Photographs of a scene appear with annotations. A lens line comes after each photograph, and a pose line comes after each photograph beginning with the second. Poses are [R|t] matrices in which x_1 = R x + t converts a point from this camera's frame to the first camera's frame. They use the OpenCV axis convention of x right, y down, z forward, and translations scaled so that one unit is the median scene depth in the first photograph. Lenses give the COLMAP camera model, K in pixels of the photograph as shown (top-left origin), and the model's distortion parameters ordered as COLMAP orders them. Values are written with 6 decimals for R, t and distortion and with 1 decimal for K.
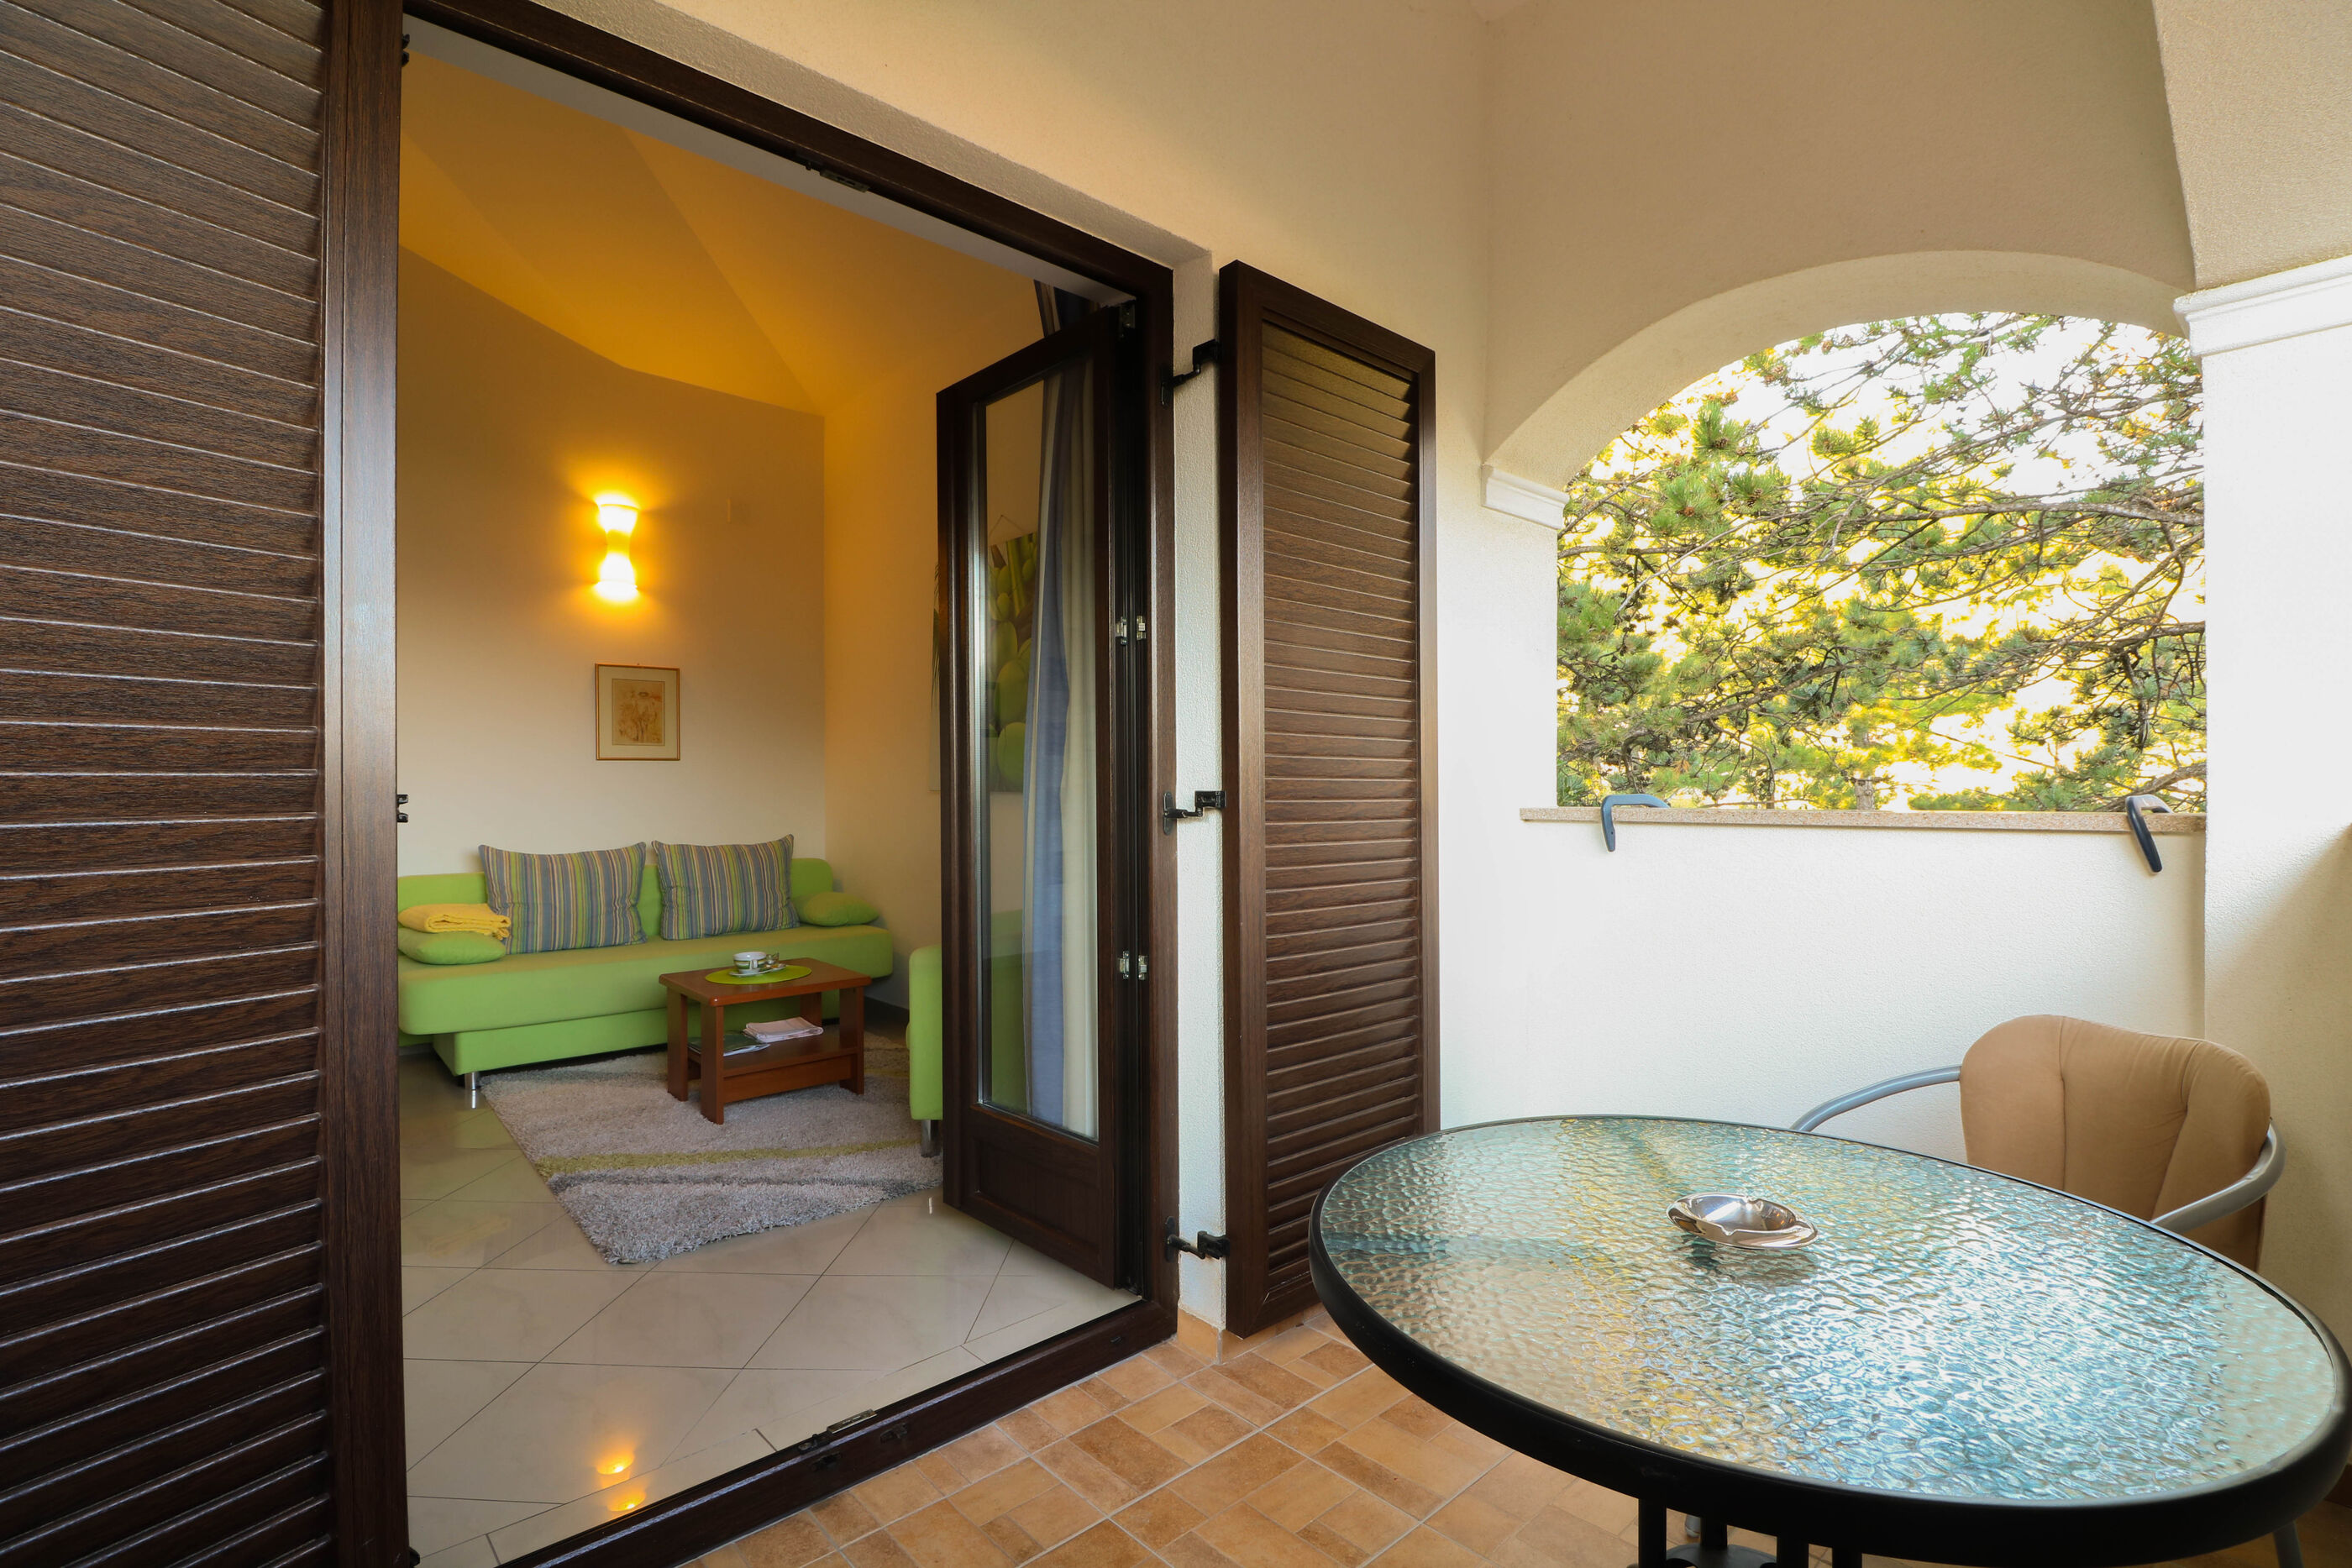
lens RADIAL K [[1085.6, 0, 1180.5], [0, 1085.6, 788.9], [0, 0, 1]] dist [-0.002066, -0.011733]
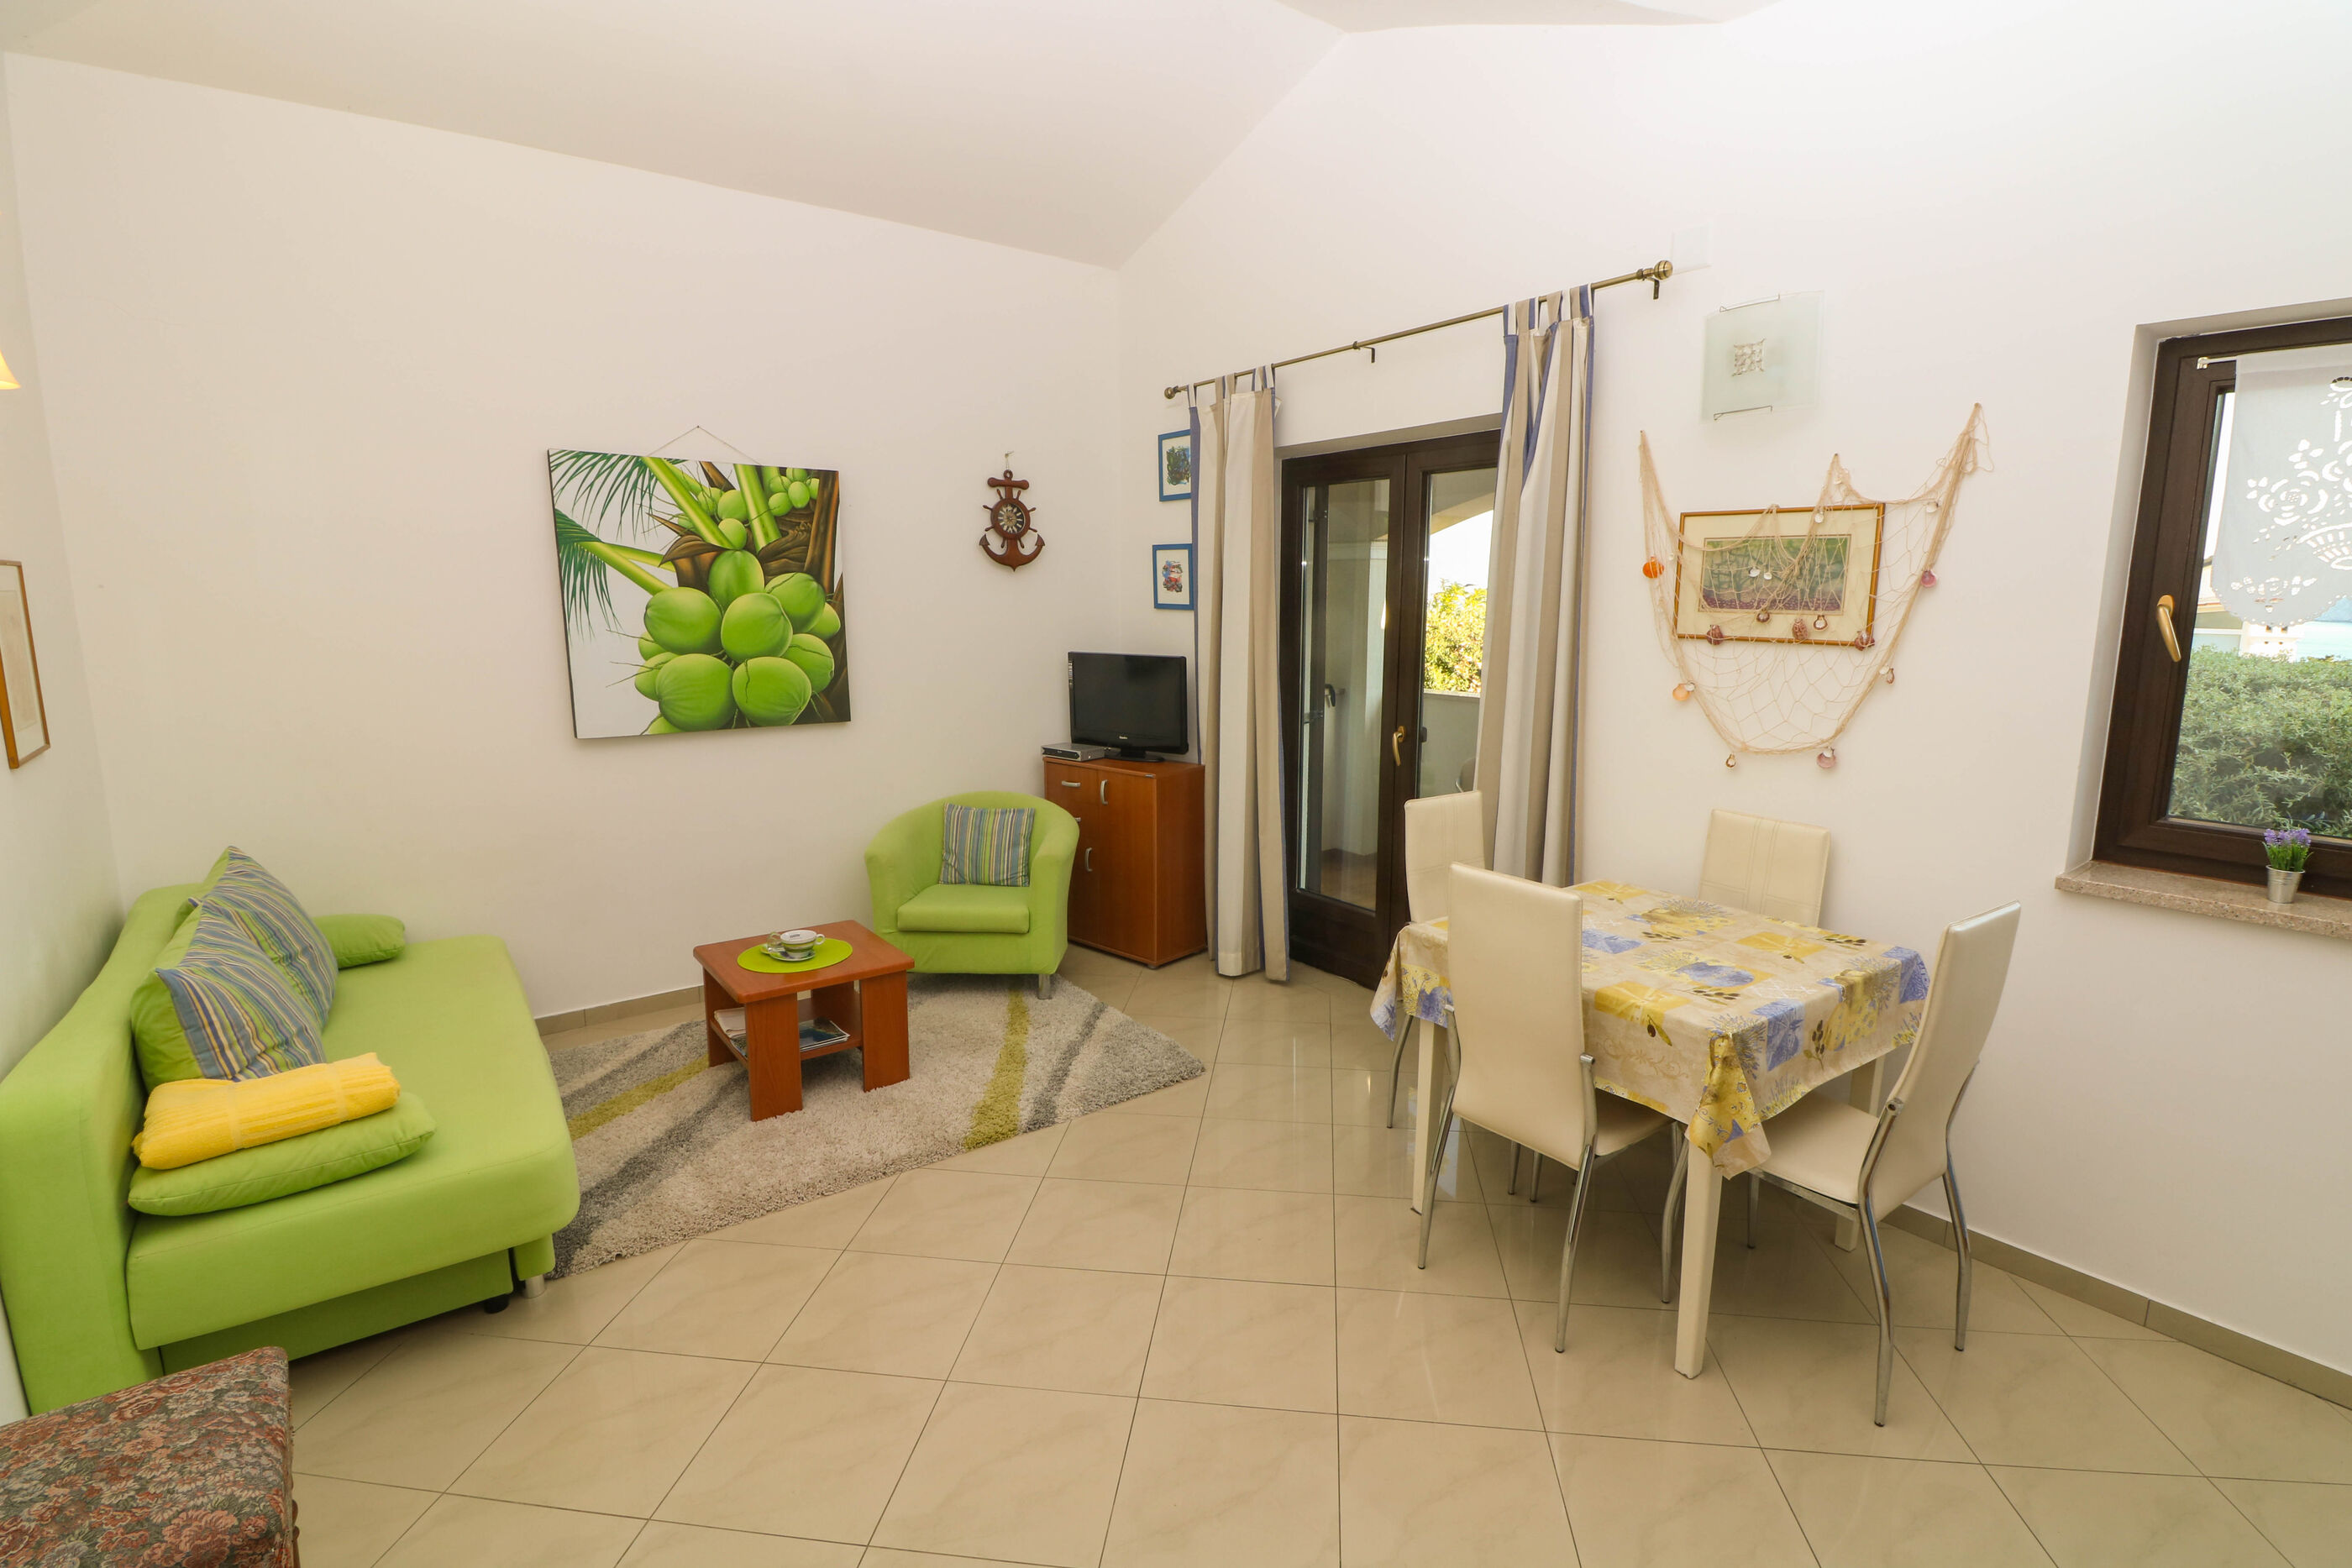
lens RADIAL K [[1085.6, 0, 1194.6], [0, 1085.6, 776.3], [0, 0, 1]] dist [-0.002066, -0.011733]
pose [[0.065991, -0.162209, 0.984547, -0.973120], [0.002535, 0.986722, 0.162397, -0.097720], [-0.997817, -0.008221, 0.065526, 0.466394]]
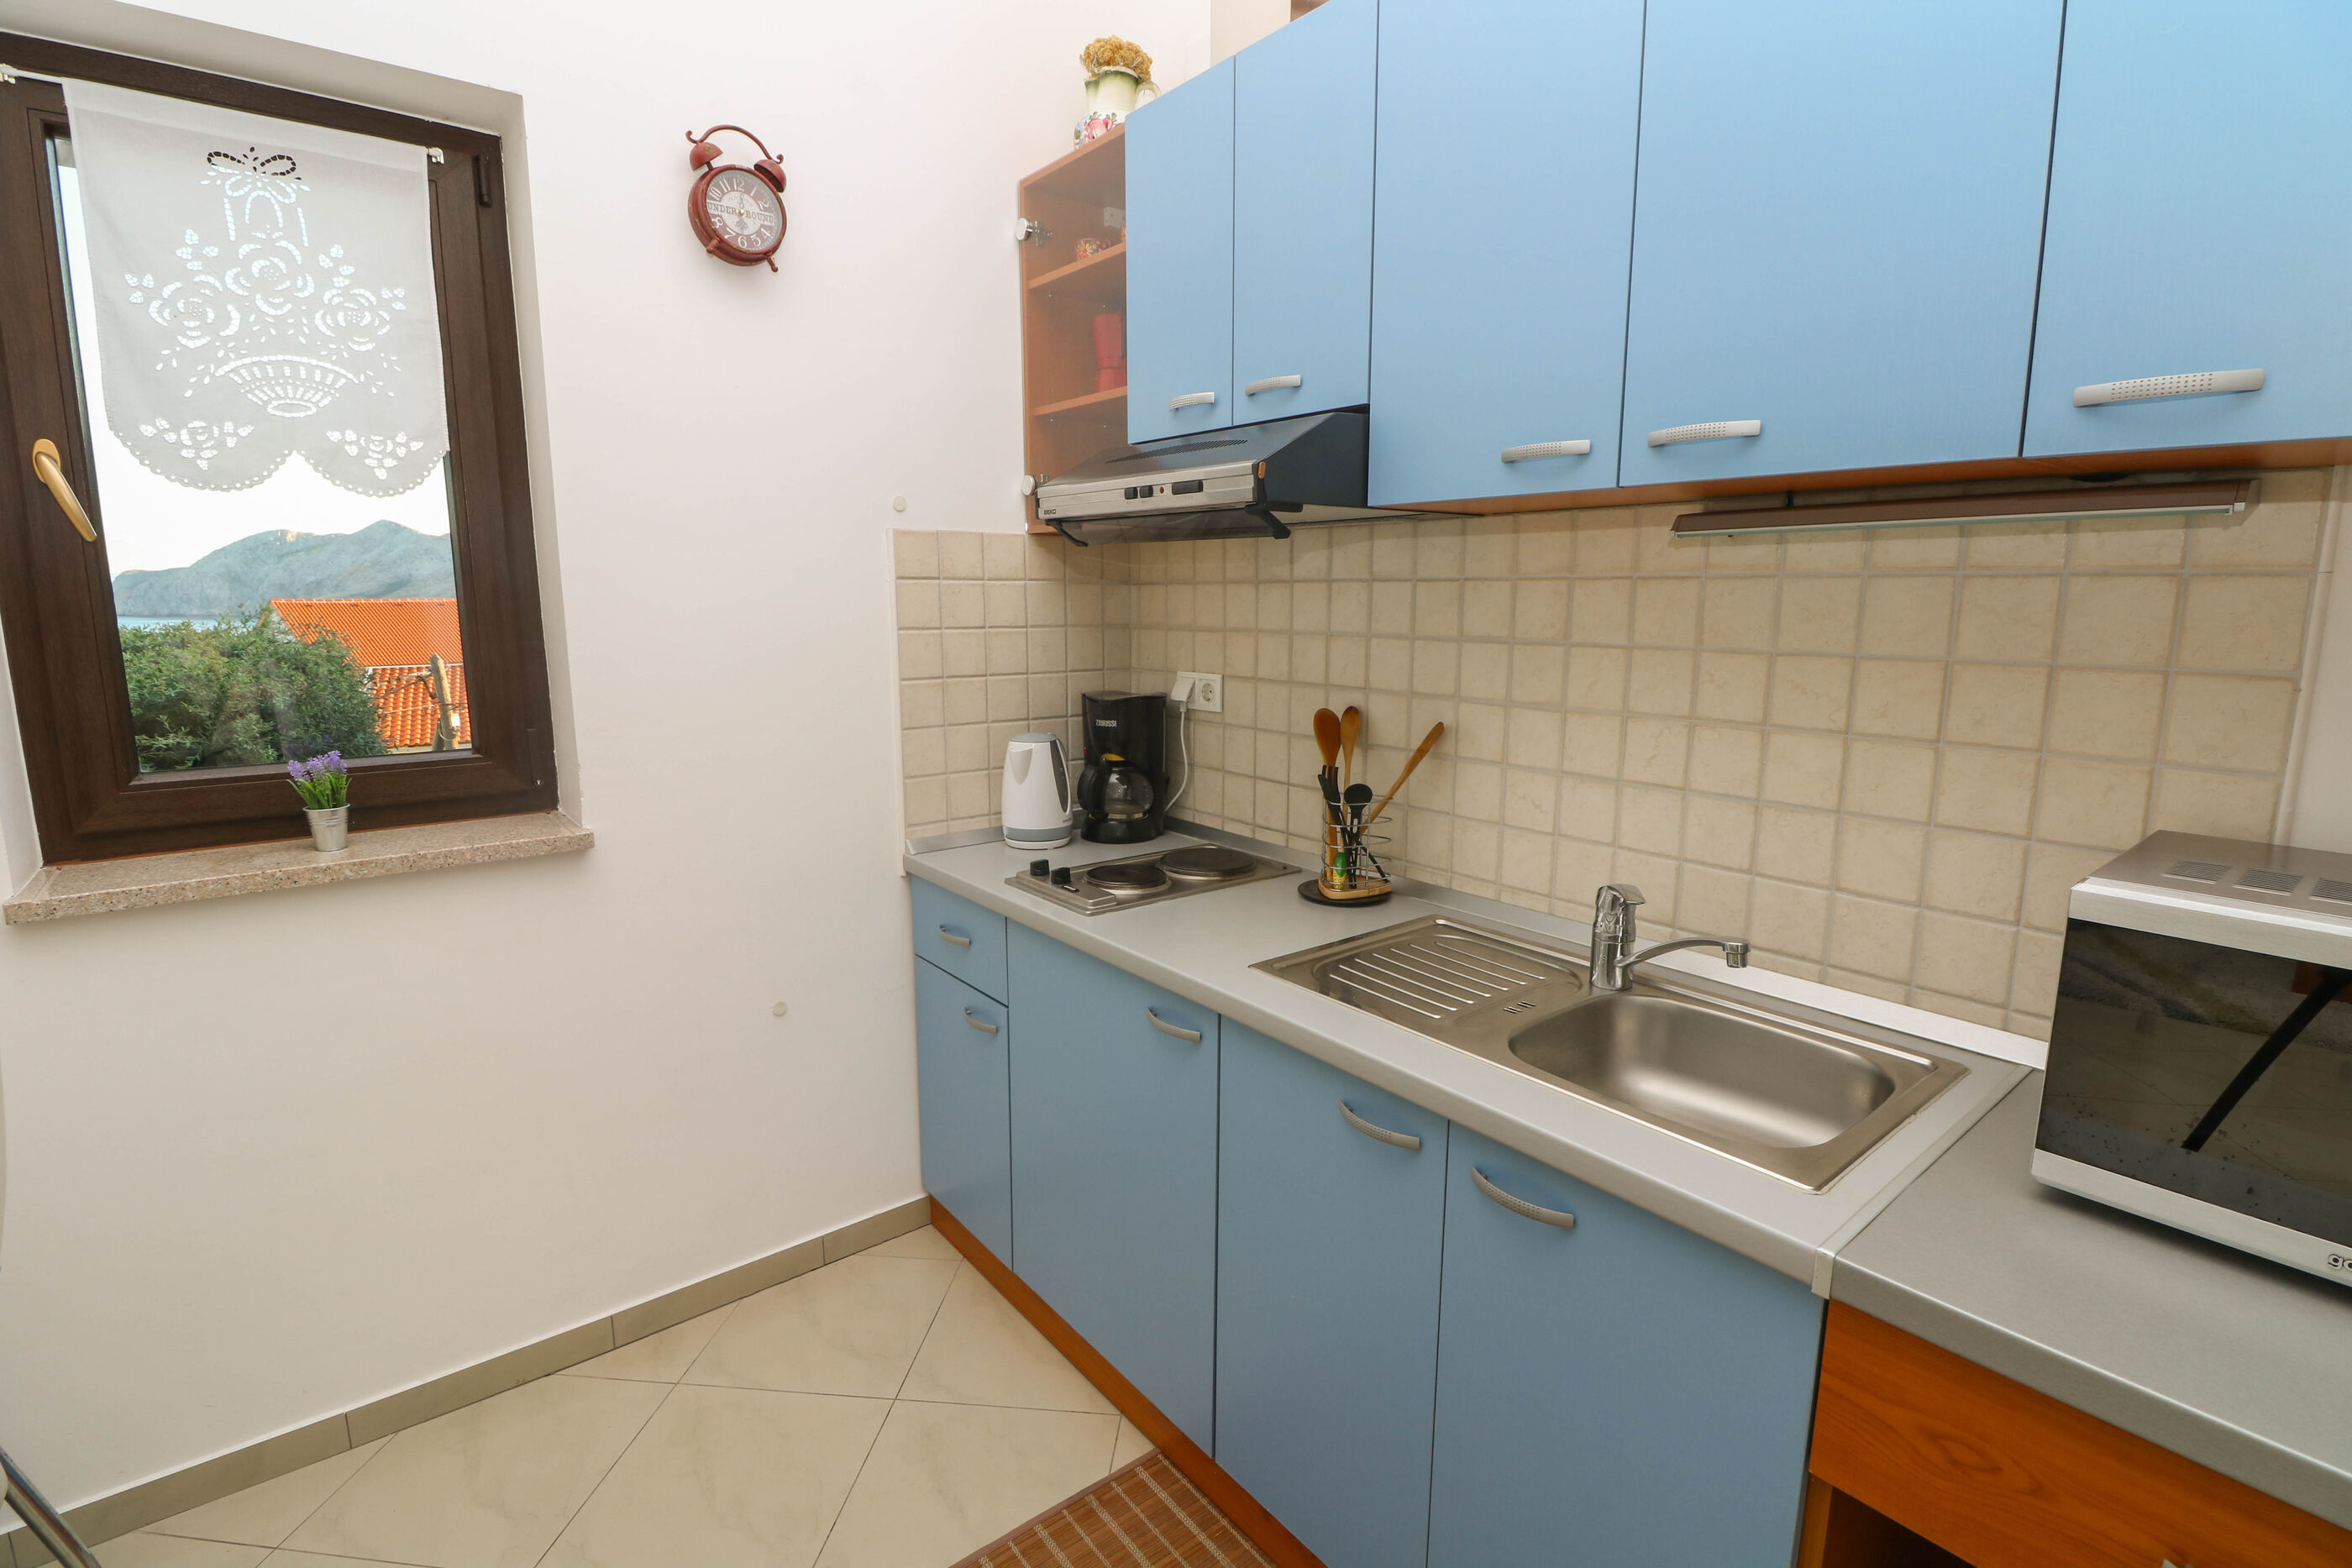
lens RADIAL K [[1085.6, 0, 1194.7], [0, 1085.6, 776.1], [0, 0, 1]] dist [-0.002066, -0.011733]
pose [[-0.999428, -0.006851, 0.033123, -0.800182], [-0.001174, 0.985706, 0.168471, -0.054572], [-0.033804, 0.168336, -0.985150, 0.371877]]
